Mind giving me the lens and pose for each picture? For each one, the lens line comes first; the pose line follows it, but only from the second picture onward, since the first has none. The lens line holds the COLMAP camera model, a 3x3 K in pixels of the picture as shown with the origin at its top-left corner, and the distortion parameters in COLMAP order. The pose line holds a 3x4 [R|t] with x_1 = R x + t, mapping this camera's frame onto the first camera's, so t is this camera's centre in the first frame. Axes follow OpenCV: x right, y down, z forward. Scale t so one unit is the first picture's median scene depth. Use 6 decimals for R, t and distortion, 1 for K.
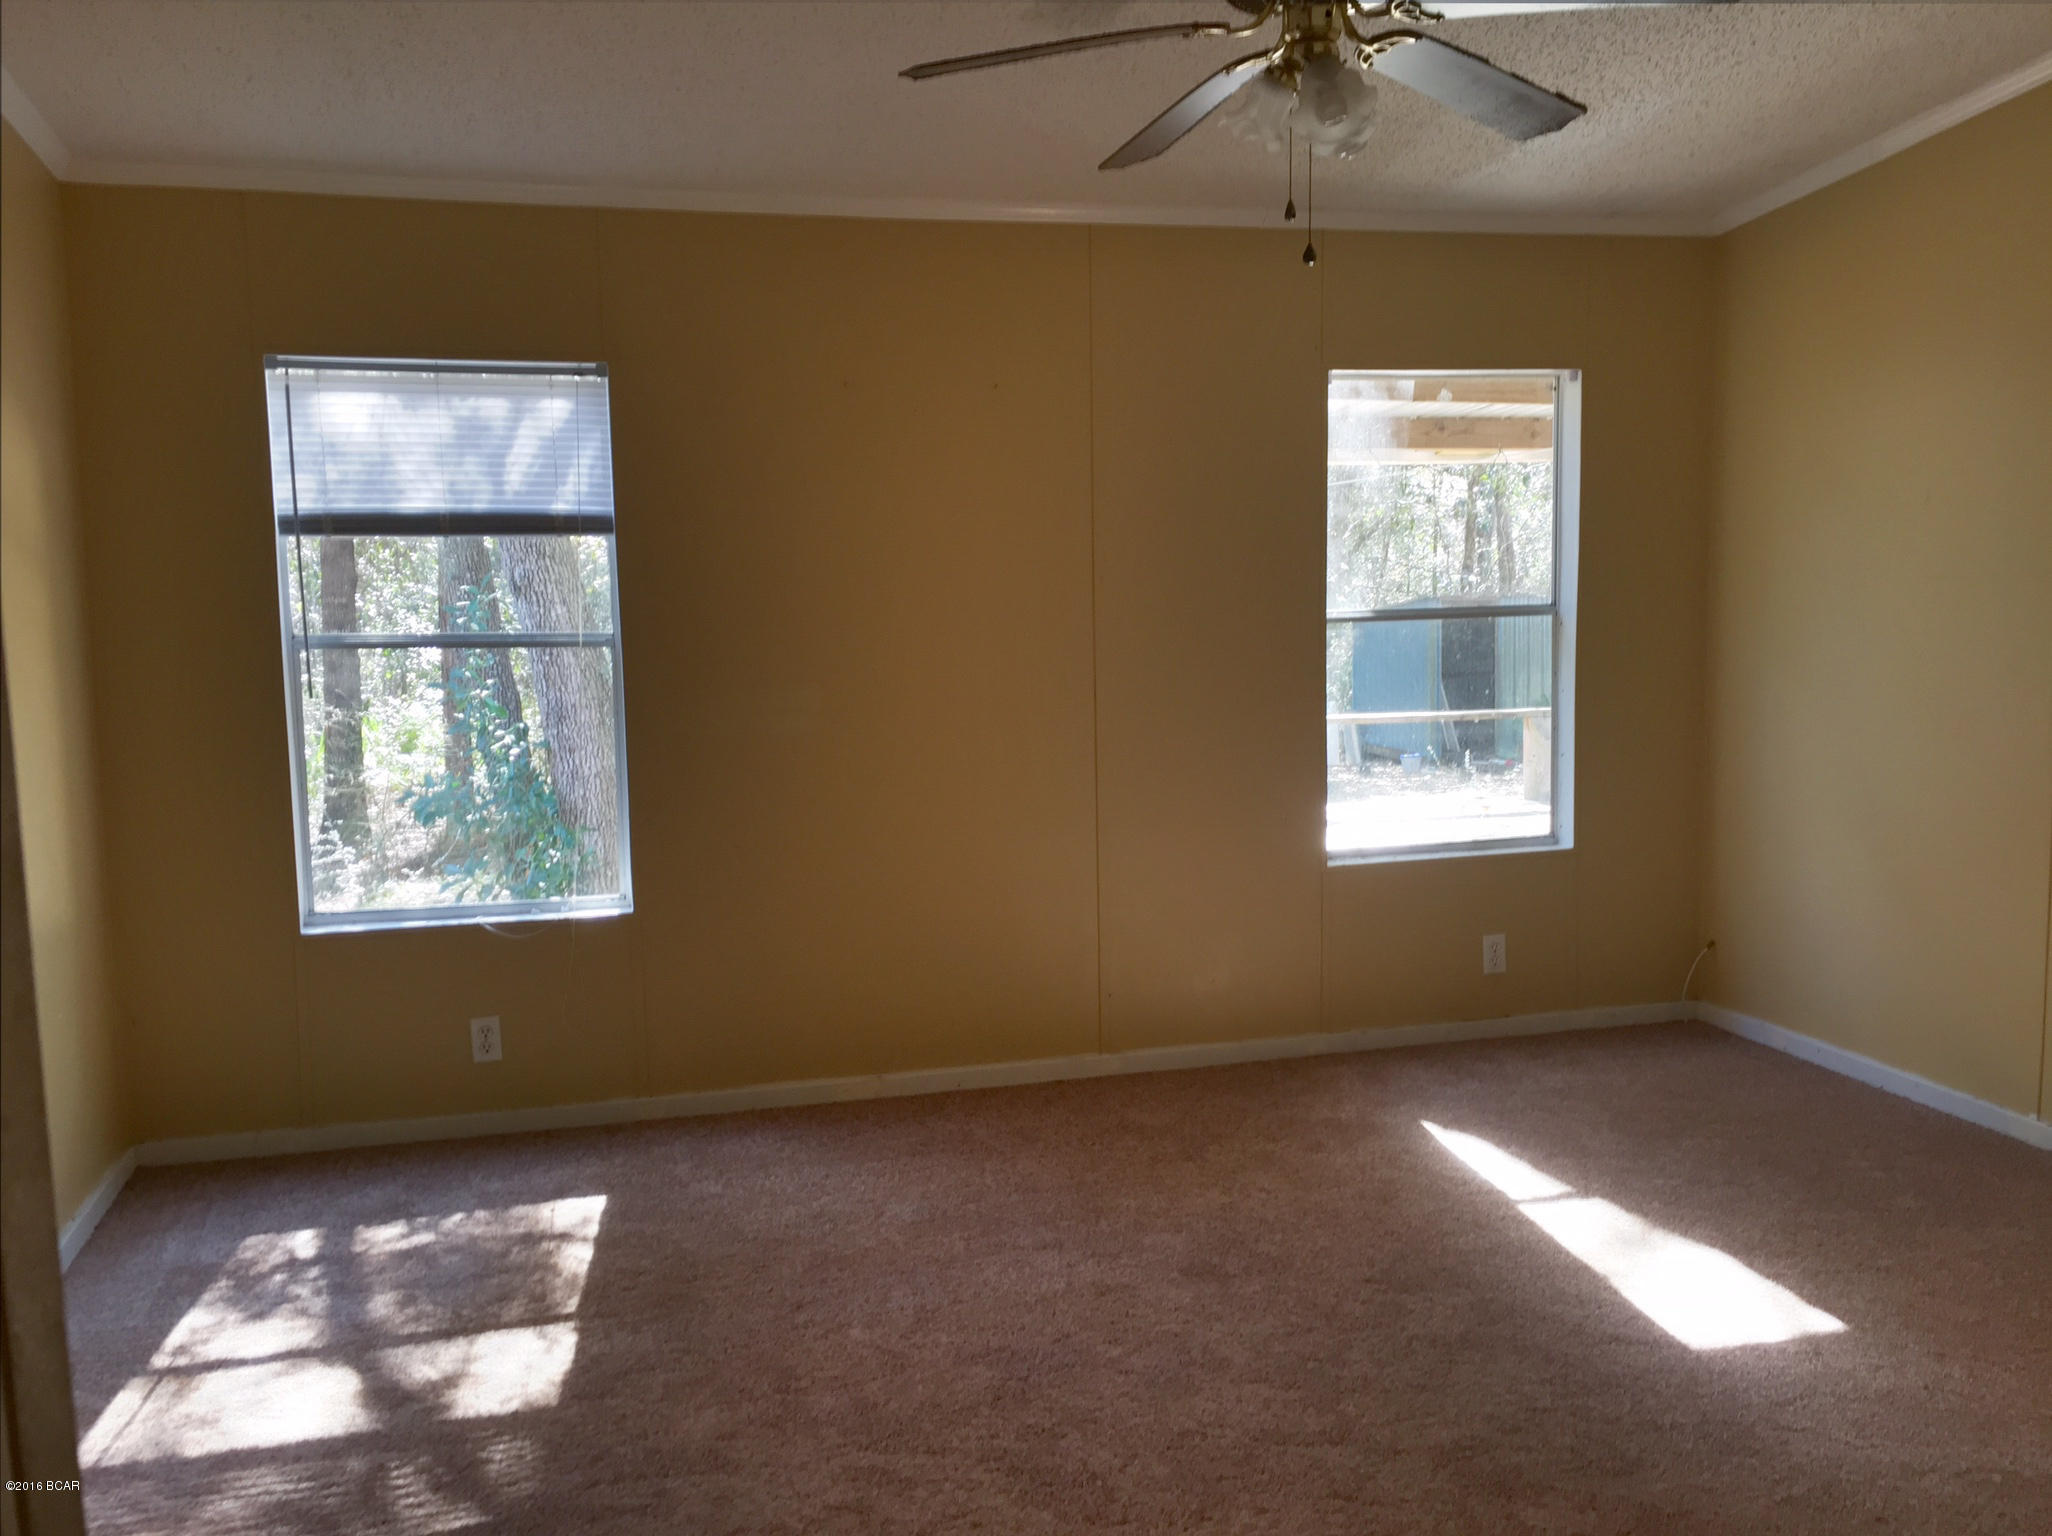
lens RADIAL K [[1798.2, 0, 1030.2], [0, 1798.2, 759.8], [0, 0, 1]] dist [0.091819, -0.017370]
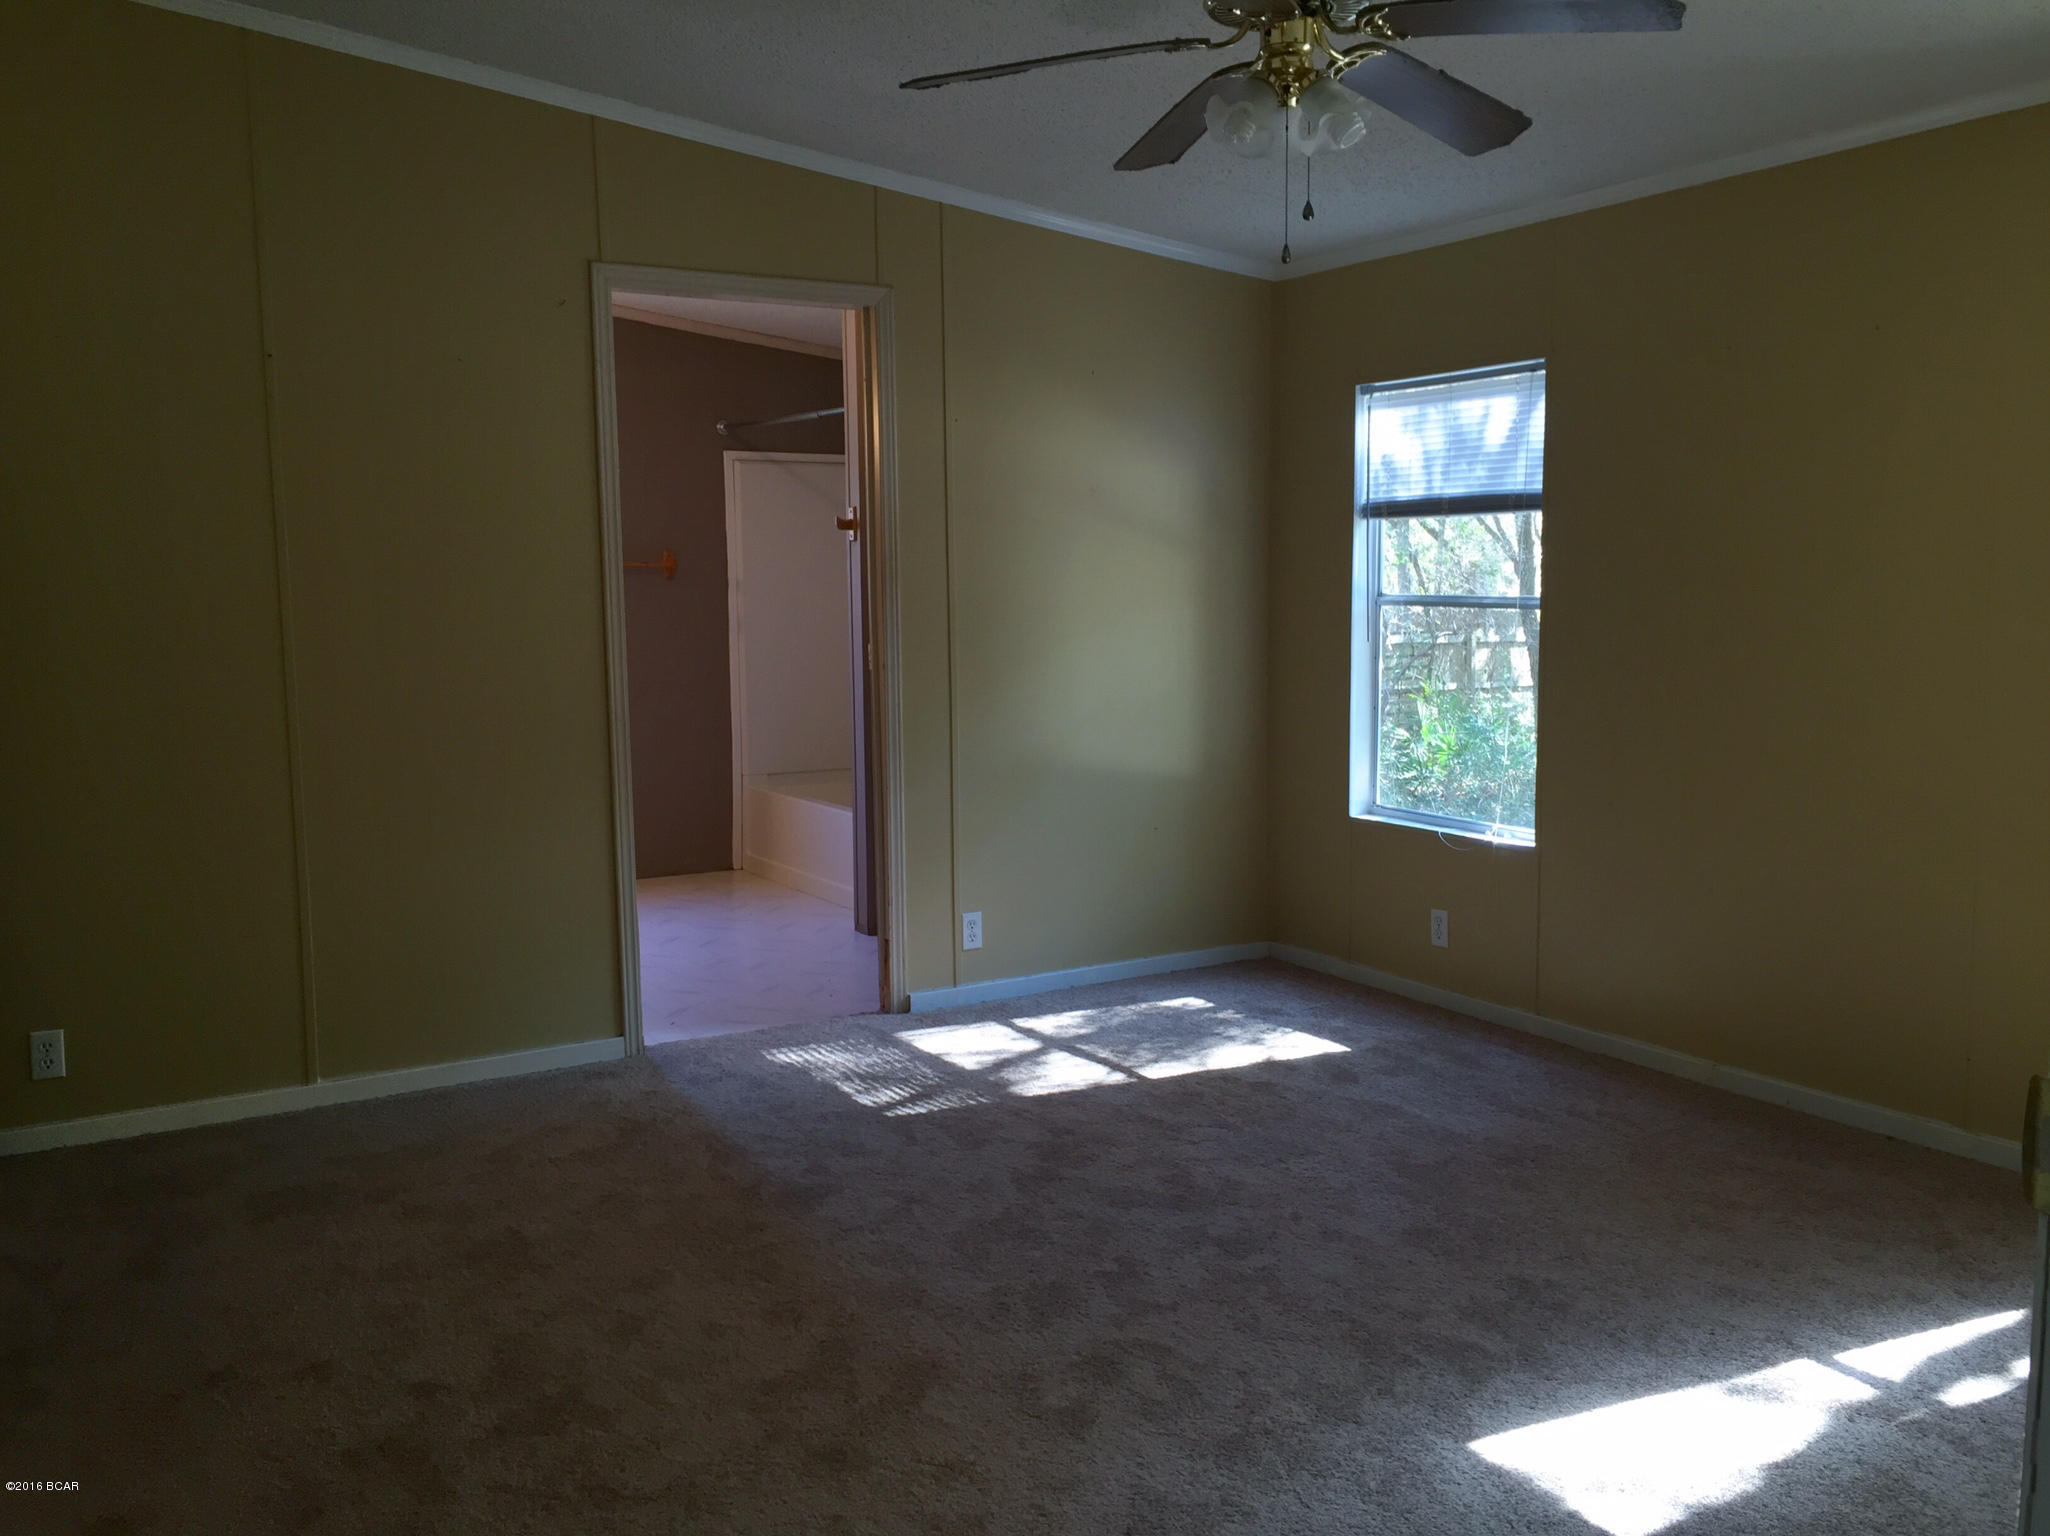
lens RADIAL K [[1796.5, 0, 1034.4], [0, 1796.5, 775.6], [0, 0, 1]] dist [0.091819, -0.017370]
pose [[0.287496, 0.113753, -0.951003, 0.802985], [-0.095366, 0.991388, 0.089753, -0.032314], [0.953022, 0.064889, 0.295868, 0.390516]]
